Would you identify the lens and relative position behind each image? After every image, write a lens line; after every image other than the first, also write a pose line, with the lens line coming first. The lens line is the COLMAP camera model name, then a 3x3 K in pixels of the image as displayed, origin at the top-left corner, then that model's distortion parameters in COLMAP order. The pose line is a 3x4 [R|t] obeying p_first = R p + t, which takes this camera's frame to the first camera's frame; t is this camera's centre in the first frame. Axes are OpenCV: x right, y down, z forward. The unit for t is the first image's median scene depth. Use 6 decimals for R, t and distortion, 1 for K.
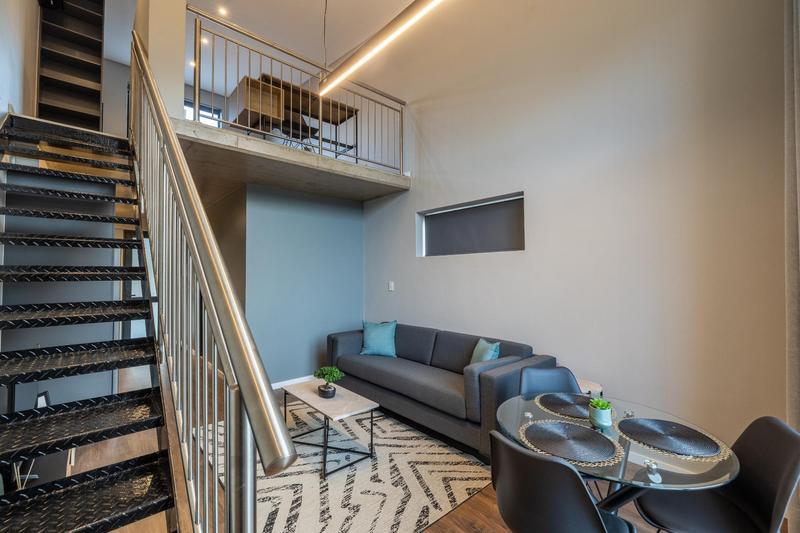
lens RADIAL K [[345.9, 0, 399.0], [0, 345.9, 270.2], [0, 0, 1]] dist [-0.000225, 0.000053]
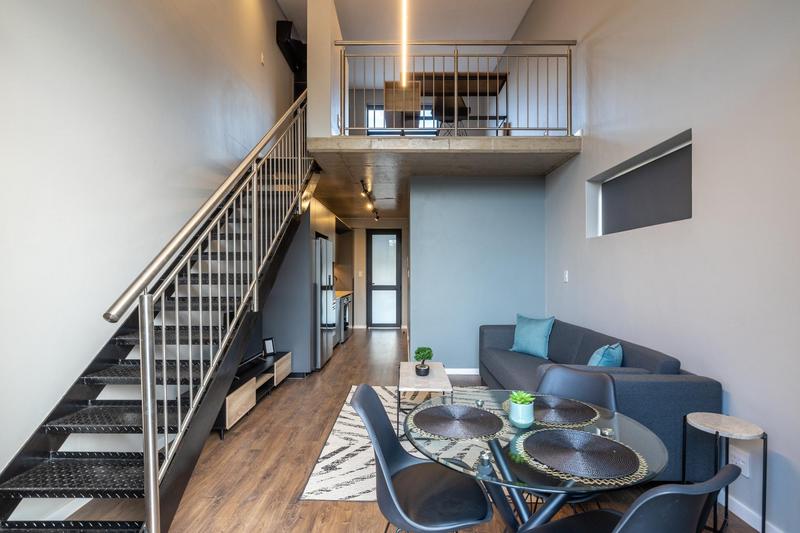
lens RADIAL K [[411.7, 0, 400.8], [0, 411.7, 279.9], [0, 0, 1]] dist [0.002539, 0.000293]
pose [[0.748620, 0.015834, -0.662810, 0.358935], [0.007968, 0.999428, 0.032876, 0.023549], [0.662951, -0.029893, 0.748066, 0.020403]]
